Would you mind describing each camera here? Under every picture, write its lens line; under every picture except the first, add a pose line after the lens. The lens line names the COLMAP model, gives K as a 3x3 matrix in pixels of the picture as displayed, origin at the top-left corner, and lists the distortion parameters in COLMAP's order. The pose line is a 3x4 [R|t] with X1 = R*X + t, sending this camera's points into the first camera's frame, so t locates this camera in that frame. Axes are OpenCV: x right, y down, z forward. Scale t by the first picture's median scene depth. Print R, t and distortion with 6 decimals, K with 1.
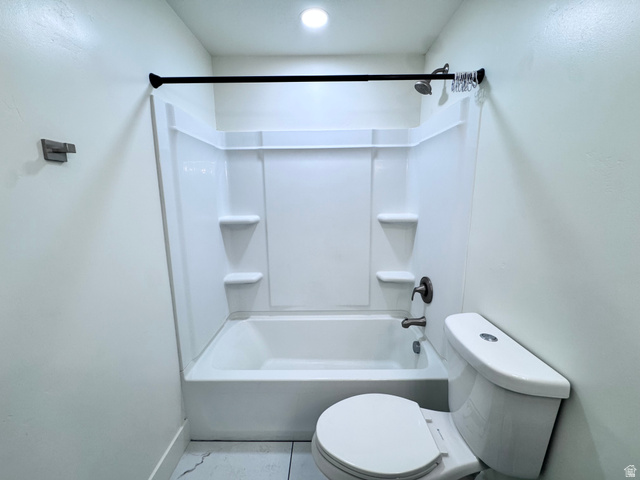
lens RADIAL K [[256.2, 0, 321.3], [0, 256.2, 238.4], [0, 0, 1]] dist [-0.003805, 0.000680]
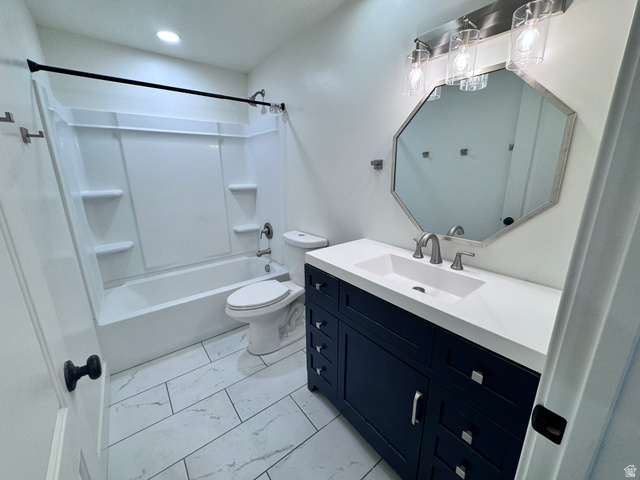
lens RADIAL K [[256.2, 0, 321.3], [0, 256.2, 238.5], [0, 0, 1]] dist [-0.003805, 0.000680]
pose [[0.784236, -0.155985, 0.600535, -0.276225], [0.107341, 0.987397, 0.116293, 0.088512], [-0.611107, -0.026740, 0.791097, -0.434996]]
